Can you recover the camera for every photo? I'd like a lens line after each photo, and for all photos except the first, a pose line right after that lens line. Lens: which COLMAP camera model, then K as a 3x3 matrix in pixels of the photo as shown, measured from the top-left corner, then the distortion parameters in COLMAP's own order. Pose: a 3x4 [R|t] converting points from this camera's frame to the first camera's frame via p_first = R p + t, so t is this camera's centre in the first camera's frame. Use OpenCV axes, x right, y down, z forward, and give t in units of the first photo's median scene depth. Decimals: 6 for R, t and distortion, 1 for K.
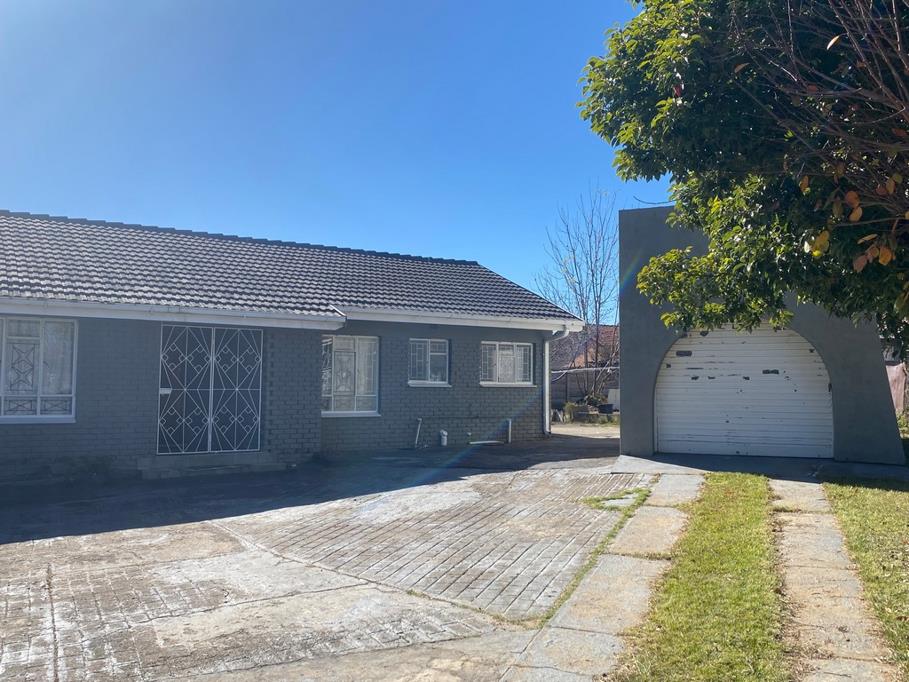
lens RADIAL K [[650.6, 0, 455.4], [0, 650.6, 357.6], [0, 0, 1]] dist [-0.002082, -0.003885]
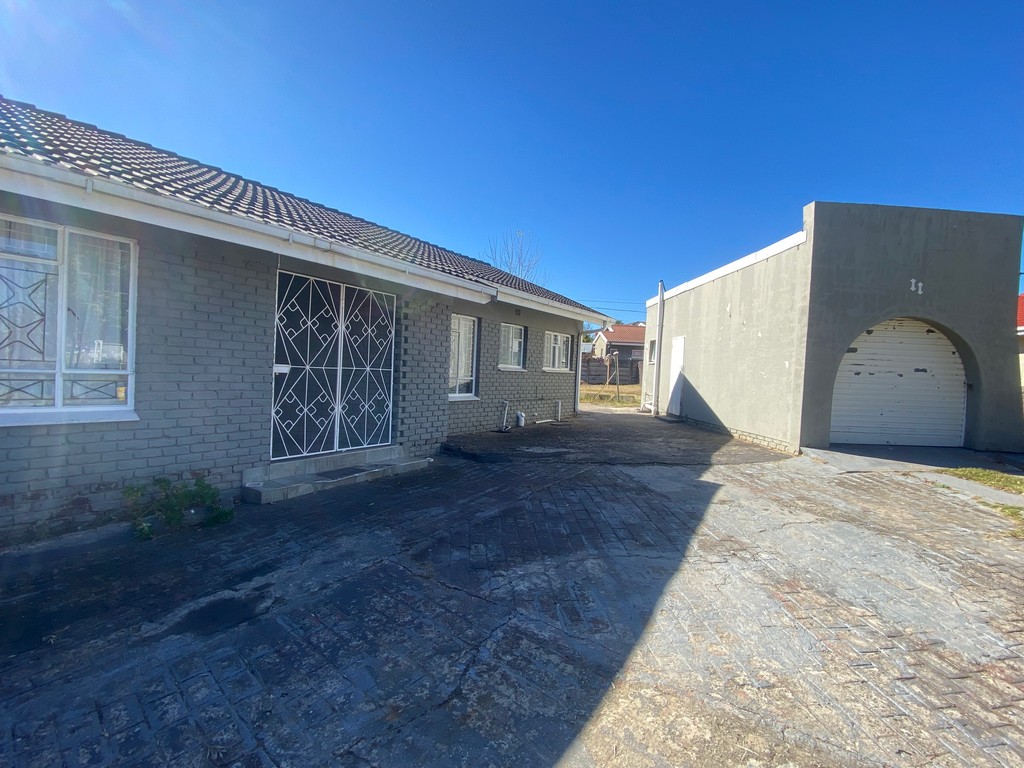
lens RADIAL K [[421.6, 0, 512.0], [0, 421.6, 384.0], [0, 0, 1]] dist [0.020325, -0.017951]
pose [[0.939576, 0.020635, 0.341719, -0.357512], [-0.048081, 0.996242, 0.072043, 0.022883], [-0.338948, -0.084120, 0.937037, 0.478239]]
